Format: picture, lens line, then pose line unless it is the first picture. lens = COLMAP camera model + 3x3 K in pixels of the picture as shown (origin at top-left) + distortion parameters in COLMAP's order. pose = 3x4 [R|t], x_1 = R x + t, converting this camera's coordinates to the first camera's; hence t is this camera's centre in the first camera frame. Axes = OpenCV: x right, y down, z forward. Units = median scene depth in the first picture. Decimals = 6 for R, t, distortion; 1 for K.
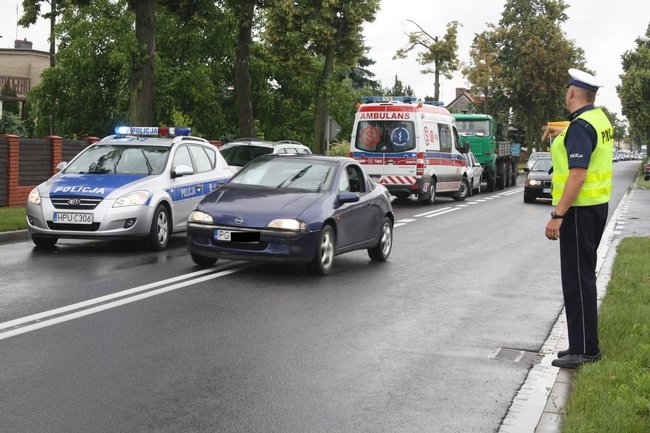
lens RADIAL K [[1403.7, 0, 325.0], [0, 1403.7, 216.5], [0, 0, 1]] dist [0.051268, 0.084052]
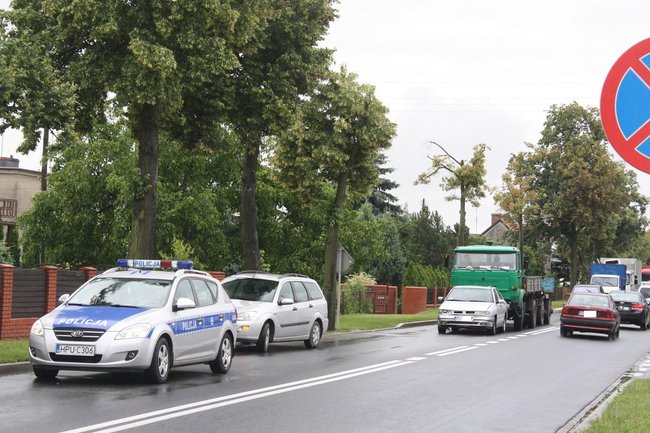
lens RADIAL K [[1621.3, 0, 325.0], [0, 1621.3, 216.5], [0, 0, 1]] dist [0.029524, 0.623412]
pose [[0.999853, 0.010725, -0.013393, 0.006805], [-0.011852, 0.996125, -0.087147, 0.002343], [0.012407, 0.087293, 0.996105, -0.077030]]
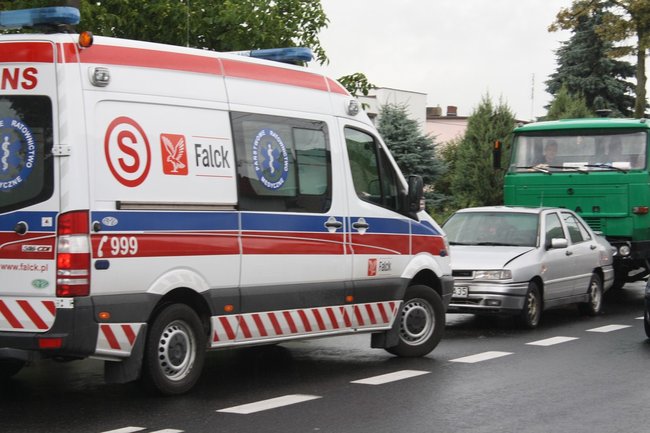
lens RADIAL K [[1621.3, 0, 325.0], [0, 1621.3, 216.5], [0, 0, 1]] dist [0.029524, 0.623412]
pose [[0.971682, -0.012186, -0.235980, 0.164302], [0.001556, 0.998978, -0.045179, -0.026801], [0.236289, 0.043533, 0.970707, 0.623096]]
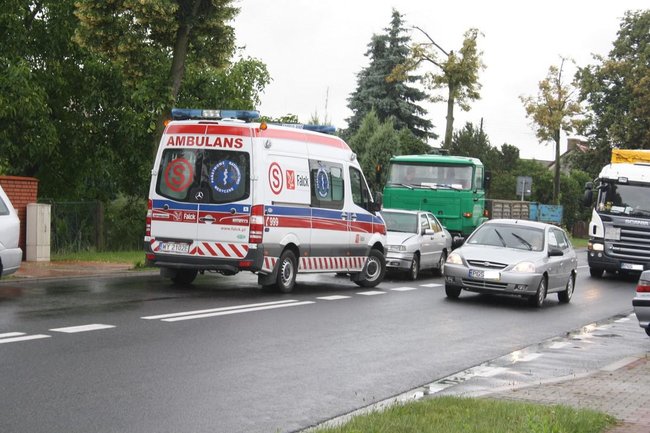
lens RADIAL K [[1621.3, 0, 325.0], [0, 1621.3, 216.5], [0, 0, 1]] dist [0.029524, 0.623412]
pose [[0.995608, 0.041660, -0.083840, 0.134774], [-0.045237, 0.998125, -0.041226, -0.012127], [0.081965, 0.044838, 0.995626, 0.281438]]
